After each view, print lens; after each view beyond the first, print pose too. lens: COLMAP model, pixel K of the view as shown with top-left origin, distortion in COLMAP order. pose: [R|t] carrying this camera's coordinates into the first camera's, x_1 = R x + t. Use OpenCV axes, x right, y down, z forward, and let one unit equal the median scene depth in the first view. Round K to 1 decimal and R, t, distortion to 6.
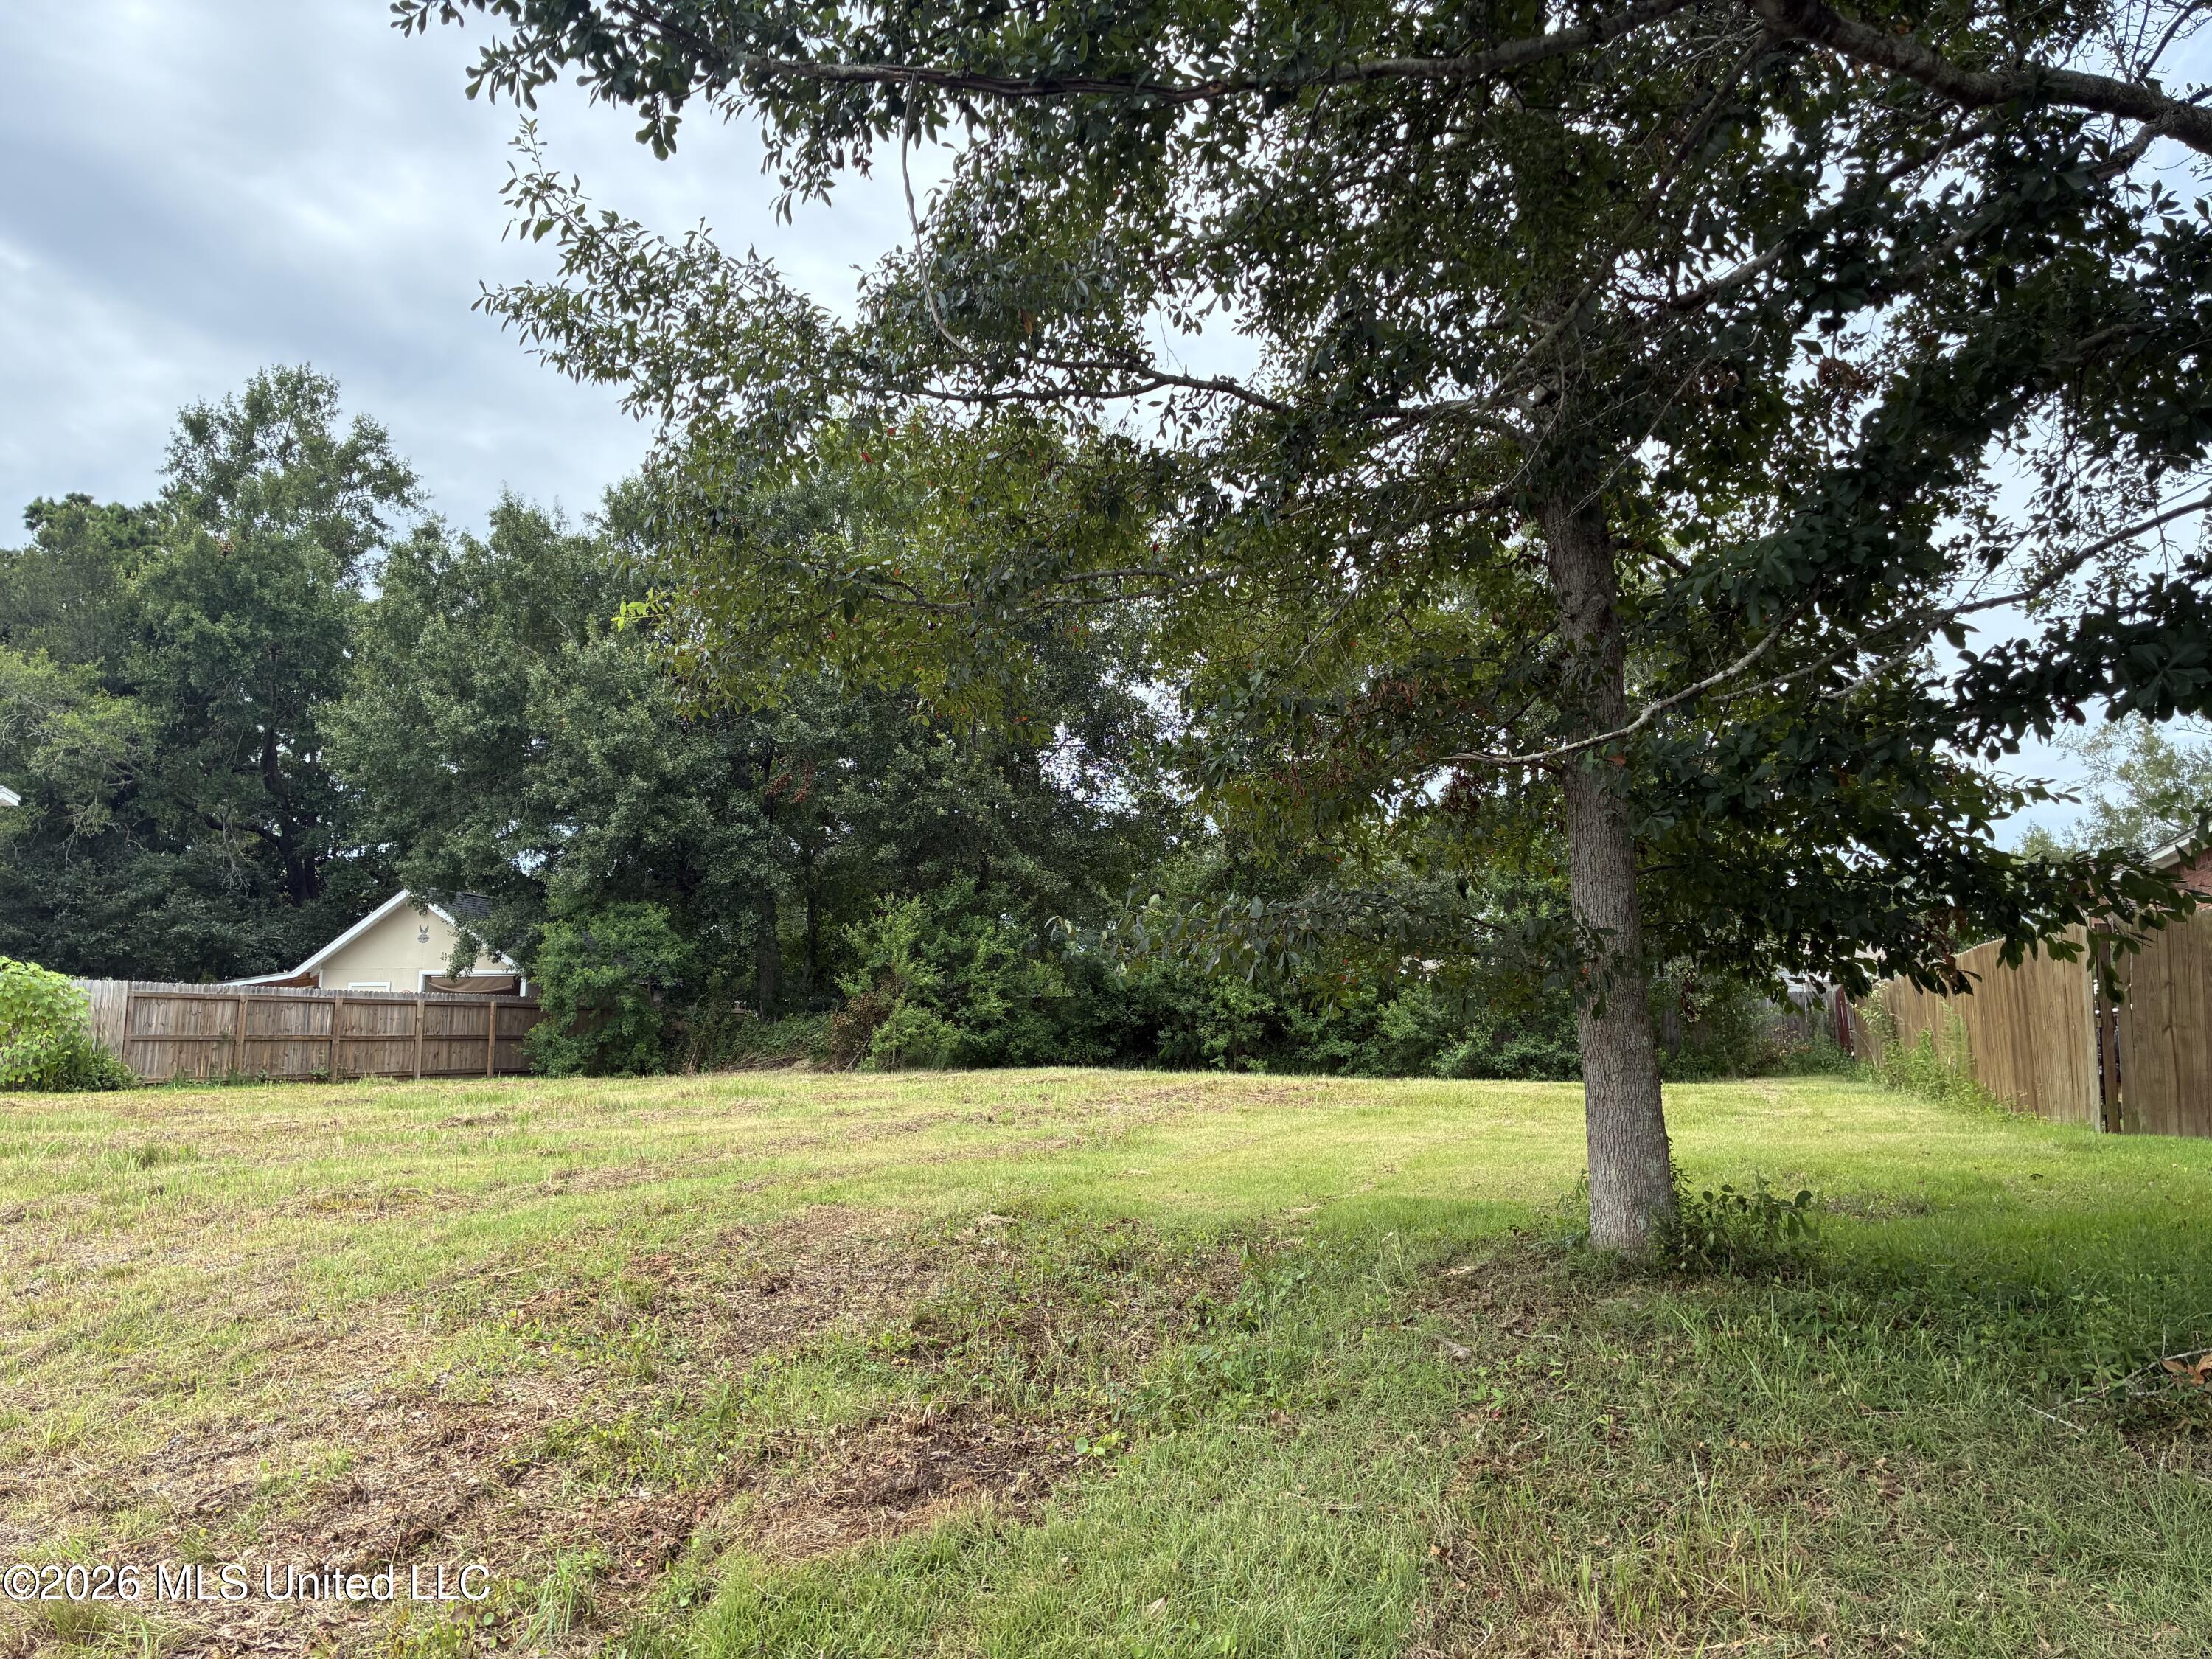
lens RADIAL K [[1667.2, 0, 1106.1], [0, 1667.2, 809.7], [0, 0, 1]] dist [0.038062, -0.048933]
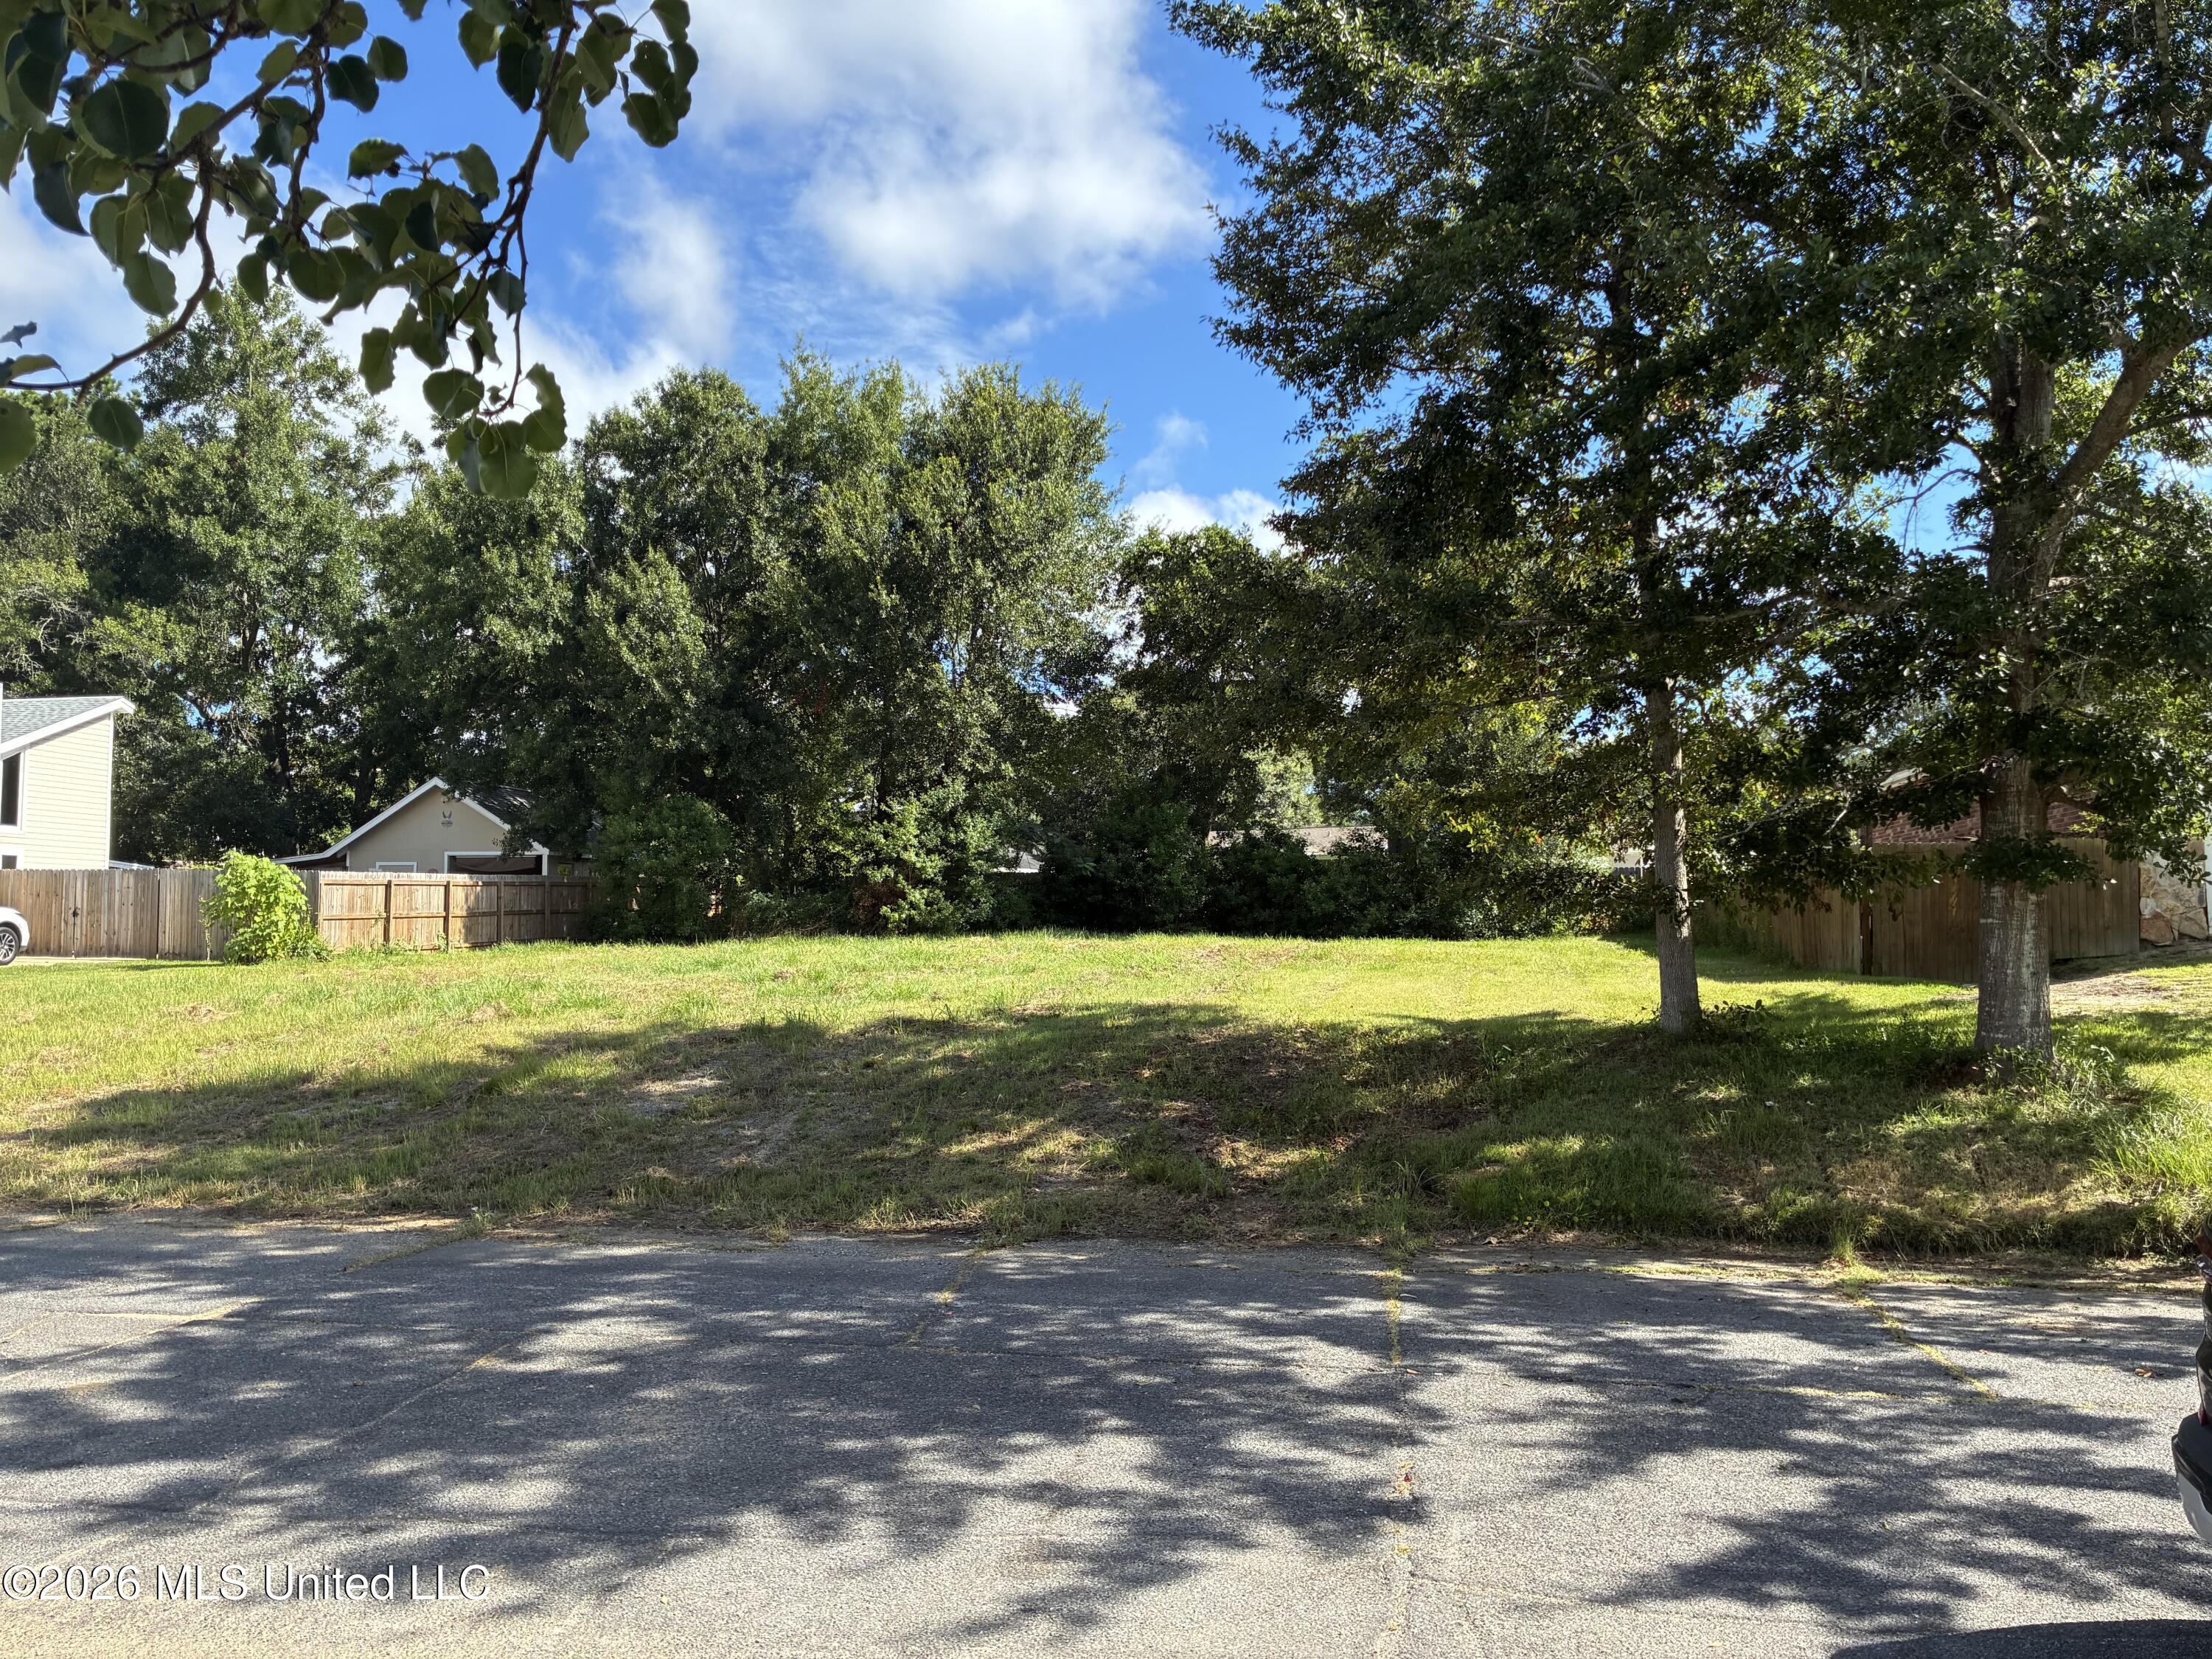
lens RADIAL K [[1693.2, 0, 1104.9], [0, 1693.2, 841.7], [0, 0, 1]] dist [0.054075, -0.167056]
pose [[0.991036, -0.002665, 0.133565, -0.141958], [-0.011763, 0.994177, 0.107118, -0.046726], [-0.133073, -0.107729, 0.985234, -0.226100]]
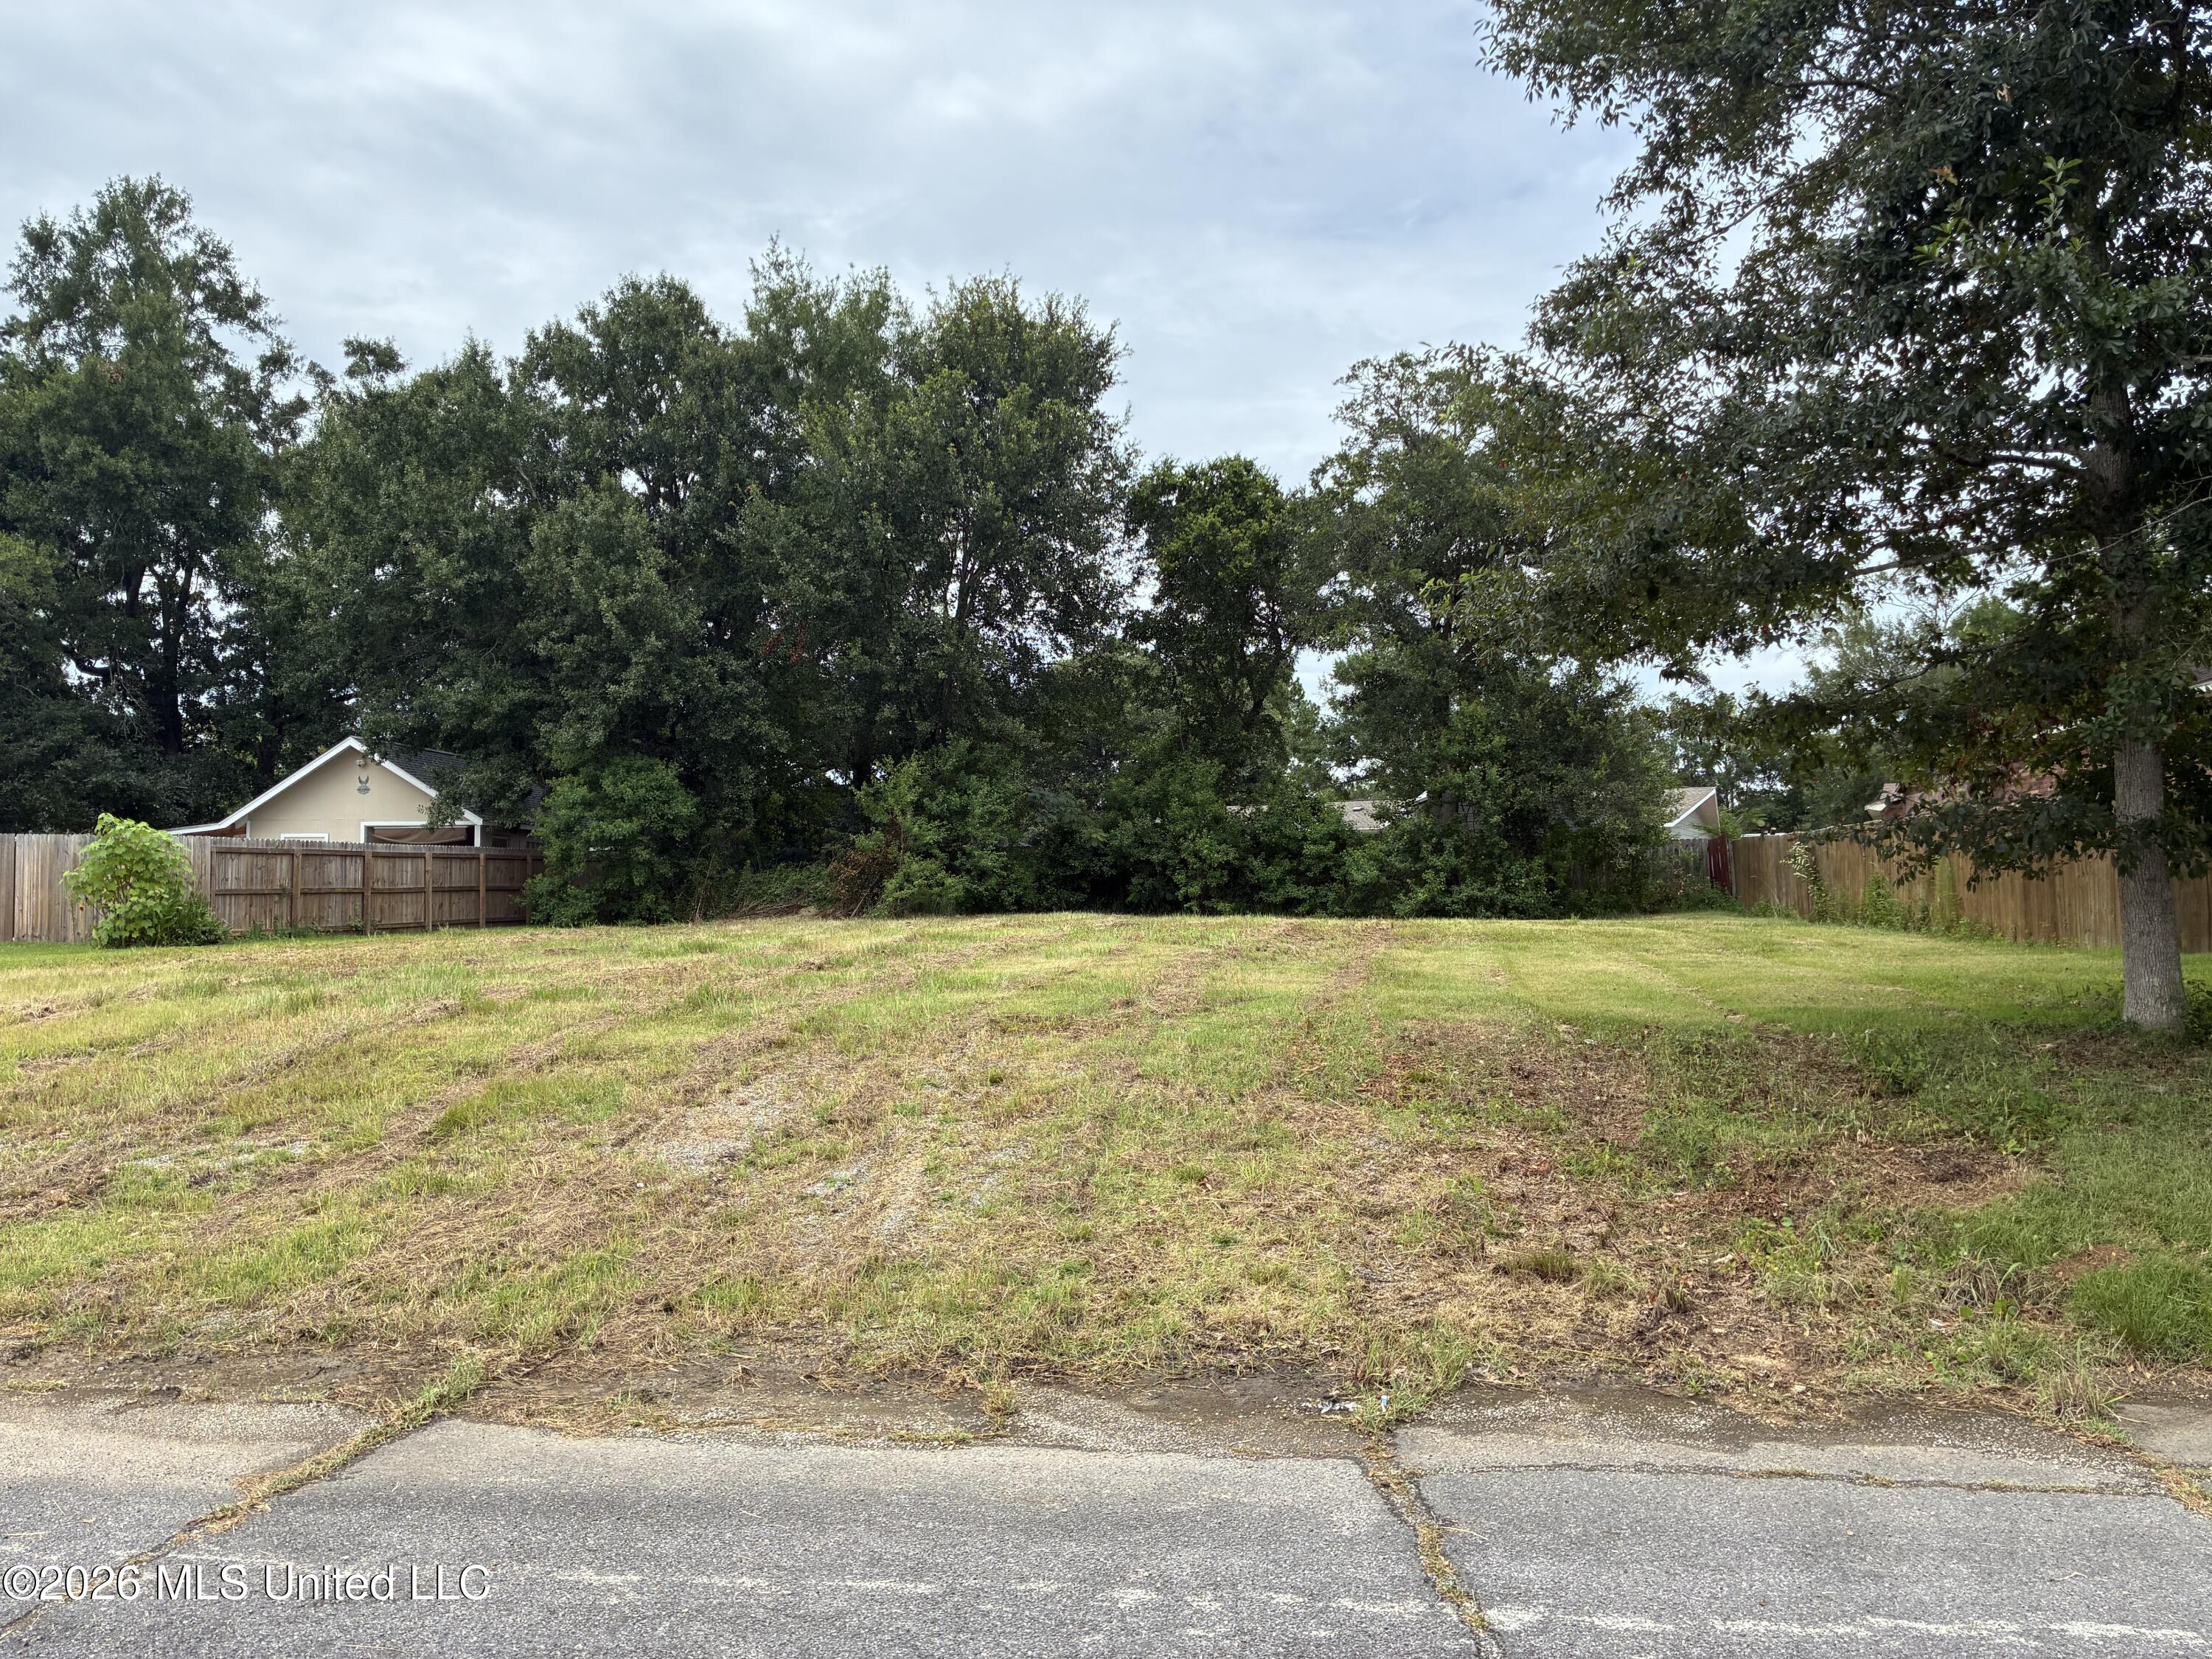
lens RADIAL K [[1678.3, 0, 1106.0], [0, 1678.3, 829.5], [0, 0, 1]] dist [0.053621, -0.133756]
pose [[0.982842, -0.002238, 0.184438, -0.188481], [-0.017523, 0.994271, 0.105441, -0.015001], [-0.183617, -0.106864, 0.977172, -0.070805]]
